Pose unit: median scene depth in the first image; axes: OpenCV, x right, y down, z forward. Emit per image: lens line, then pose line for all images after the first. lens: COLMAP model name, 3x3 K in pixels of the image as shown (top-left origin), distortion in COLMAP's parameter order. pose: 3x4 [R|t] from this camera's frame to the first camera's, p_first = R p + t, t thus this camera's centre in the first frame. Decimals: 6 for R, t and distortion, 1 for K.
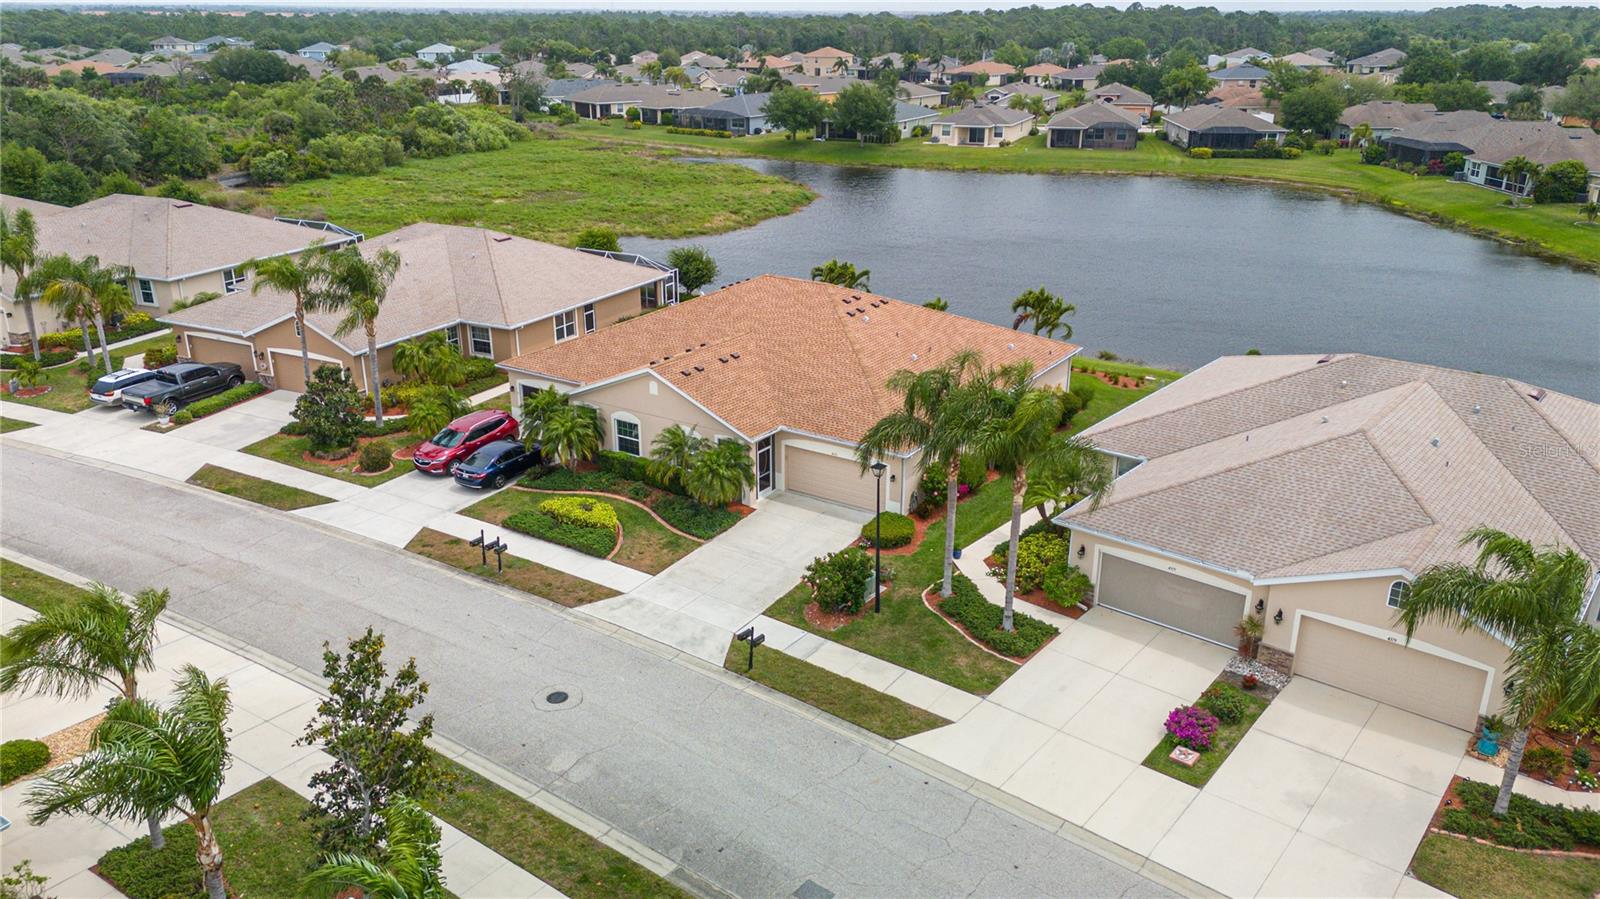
lens RADIAL K [[1172.2, 0, 800.0], [0, 1172.2, 449.5], [0, 0, 1]] dist [0.088068, -0.101286]
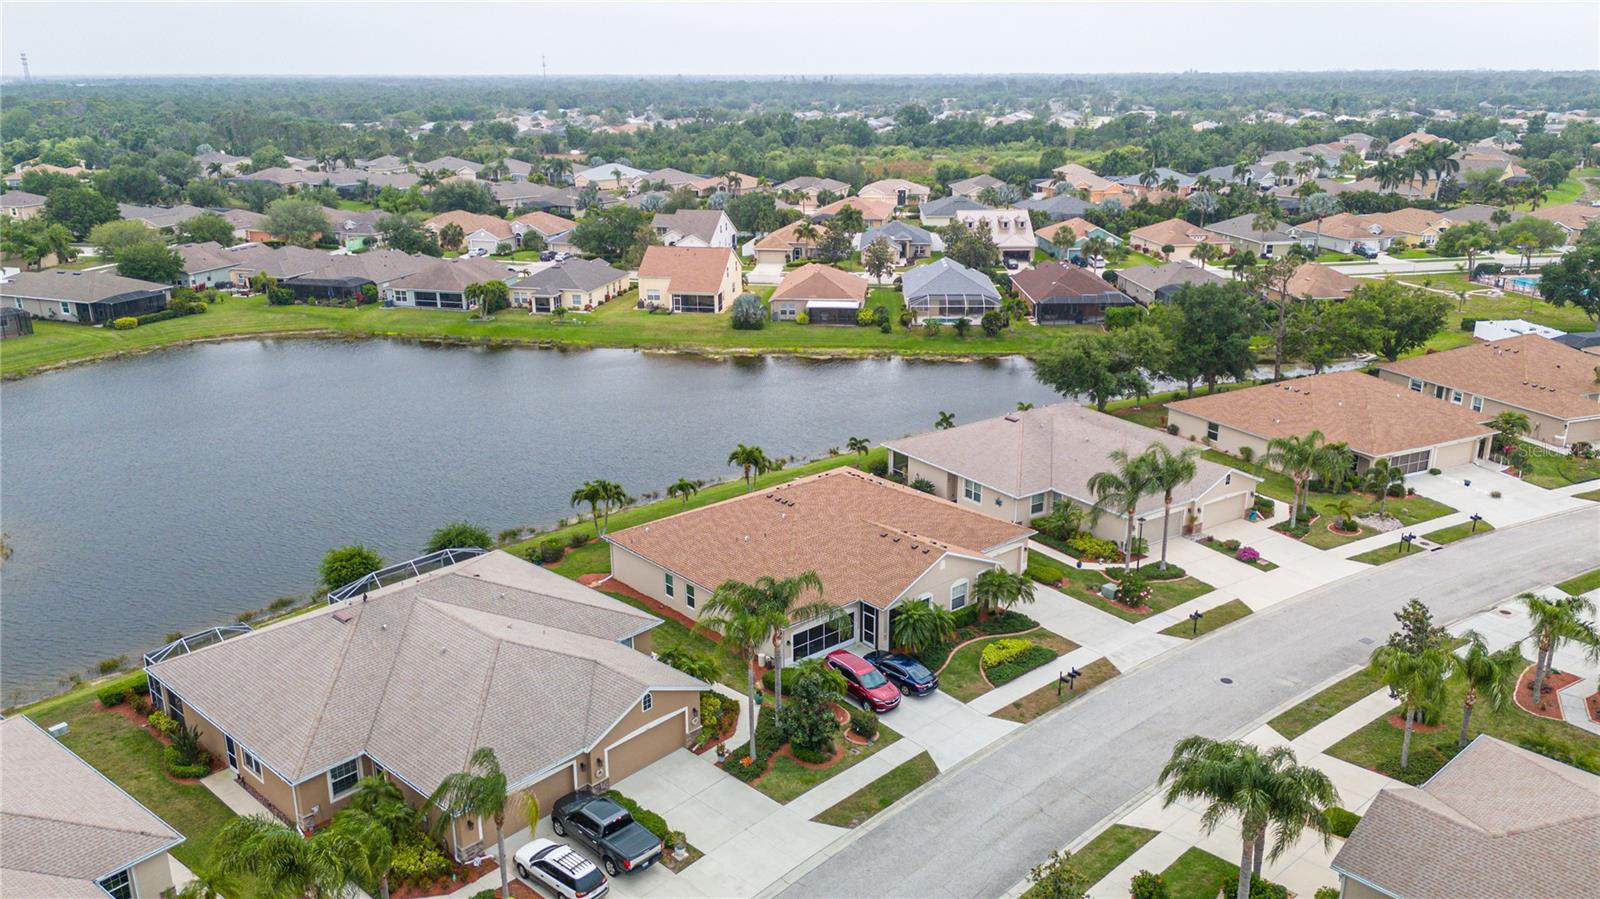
lens RADIAL K [[1174.5, 0, 805.1], [0, 1174.5, 497.6], [0, 0, 1]] dist [0.083467, -0.120004]
pose [[0.270010, -0.329765, 0.904627, -1.194900], [0.339367, 0.911825, 0.231096, -0.428930], [-0.901069, 0.244603, 0.358113, 0.517652]]
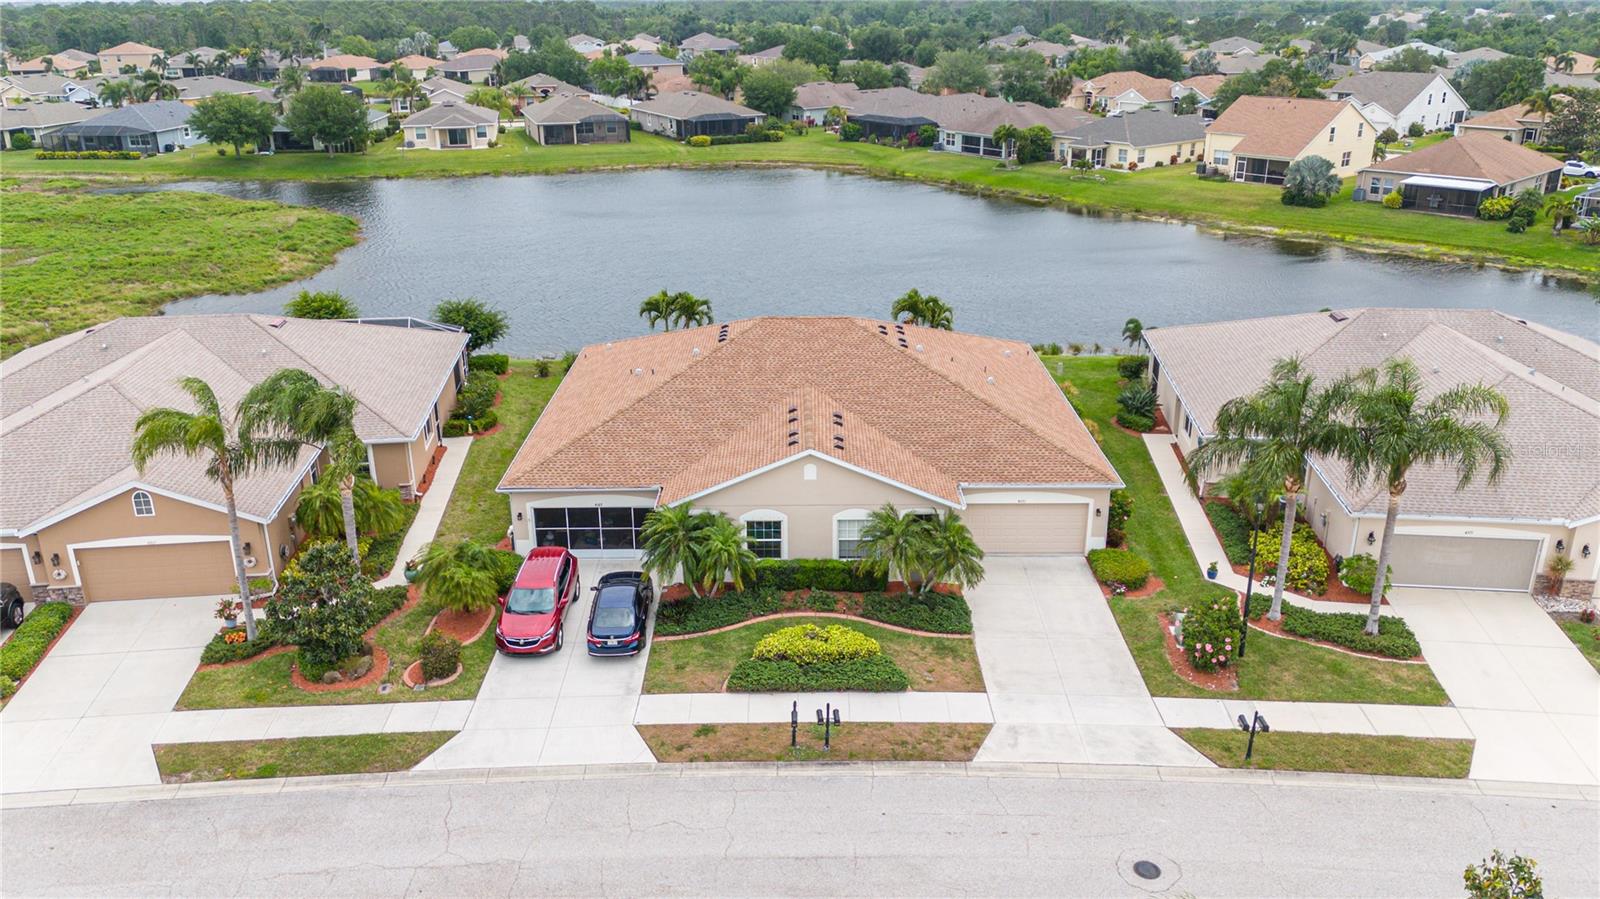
lens RADIAL K [[1196.3, 0, 800.0], [0, 1196.3, 449.5], [0, 0, 1]] dist [0.080205, -0.087675]
pose [[0.836350, -0.203423, 0.509055, -0.459079], [0.201451, 0.977677, 0.059716, -0.099368], [-0.509839, 0.052606, 0.858660, 0.241020]]
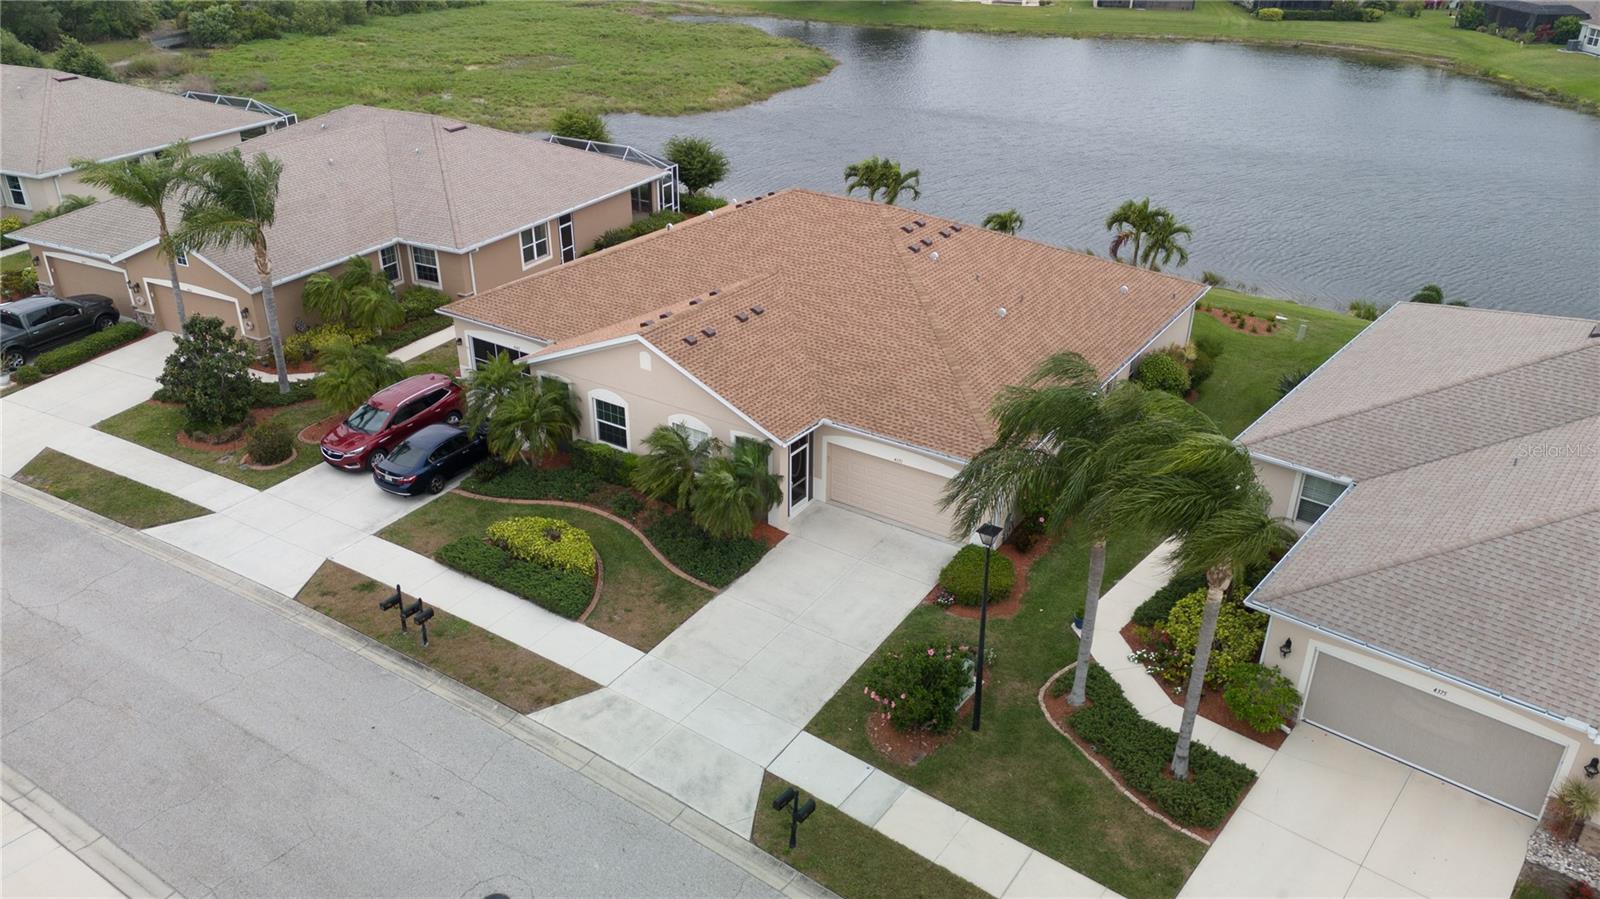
lens RADIAL K [[1172.2, 0, 800.0], [0, 1172.2, 449.5], [0, 0, 1]] dist [0.088068, -0.101286]
pose [[0.999978, 0.006584, -0.000451, -0.024511], [-0.006495, 0.993886, 0.110217, -0.065436], [0.001174, -0.110212, 0.993907, 0.232854]]
